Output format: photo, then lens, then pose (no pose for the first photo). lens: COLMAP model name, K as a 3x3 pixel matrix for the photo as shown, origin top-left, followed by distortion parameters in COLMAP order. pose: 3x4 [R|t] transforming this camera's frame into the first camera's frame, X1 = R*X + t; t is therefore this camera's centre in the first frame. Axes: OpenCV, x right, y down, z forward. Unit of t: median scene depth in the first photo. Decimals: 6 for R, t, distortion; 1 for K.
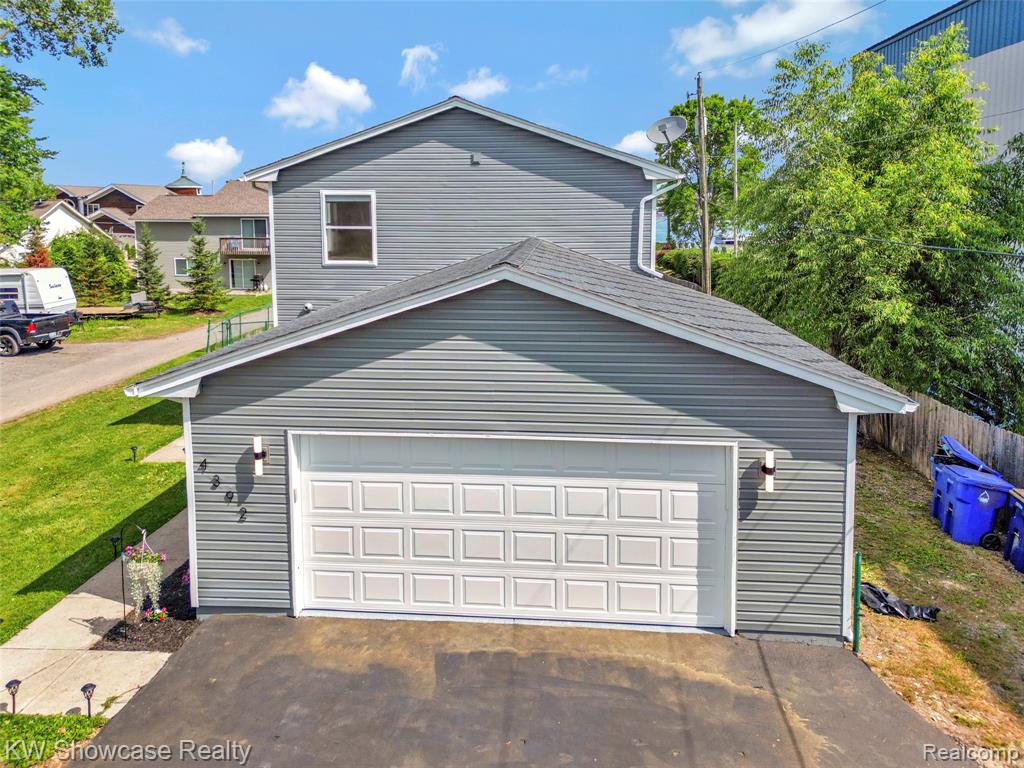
lens RADIAL K [[740.9, 0, 482.0], [0, 740.9, 257.4], [0, 0, 1]] dist [0.010823, -0.004227]
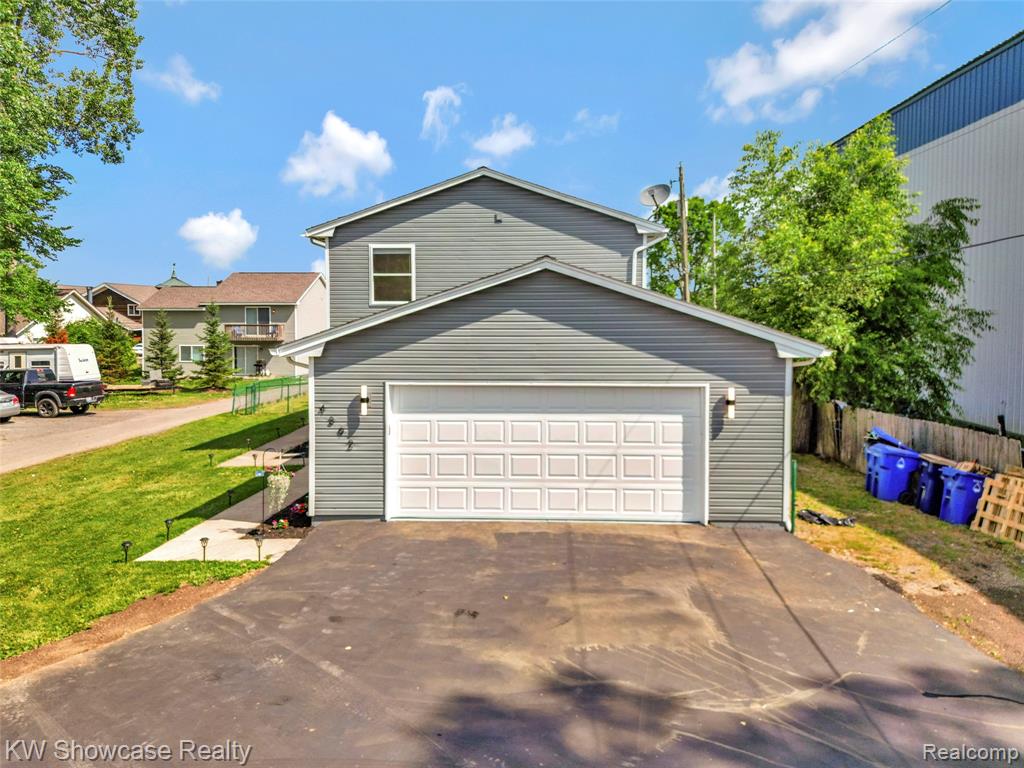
lens RADIAL K [[744.0, 0, 487.5], [0, 744.0, 341.1], [0, 0, 1]] dist [0.027461, -0.002826]
pose [[0.999544, 0.003066, 0.030024, -0.064402], [-0.002079, 0.999458, -0.032850, 0.114266], [-0.030108, 0.032773, 0.999009, -0.220160]]
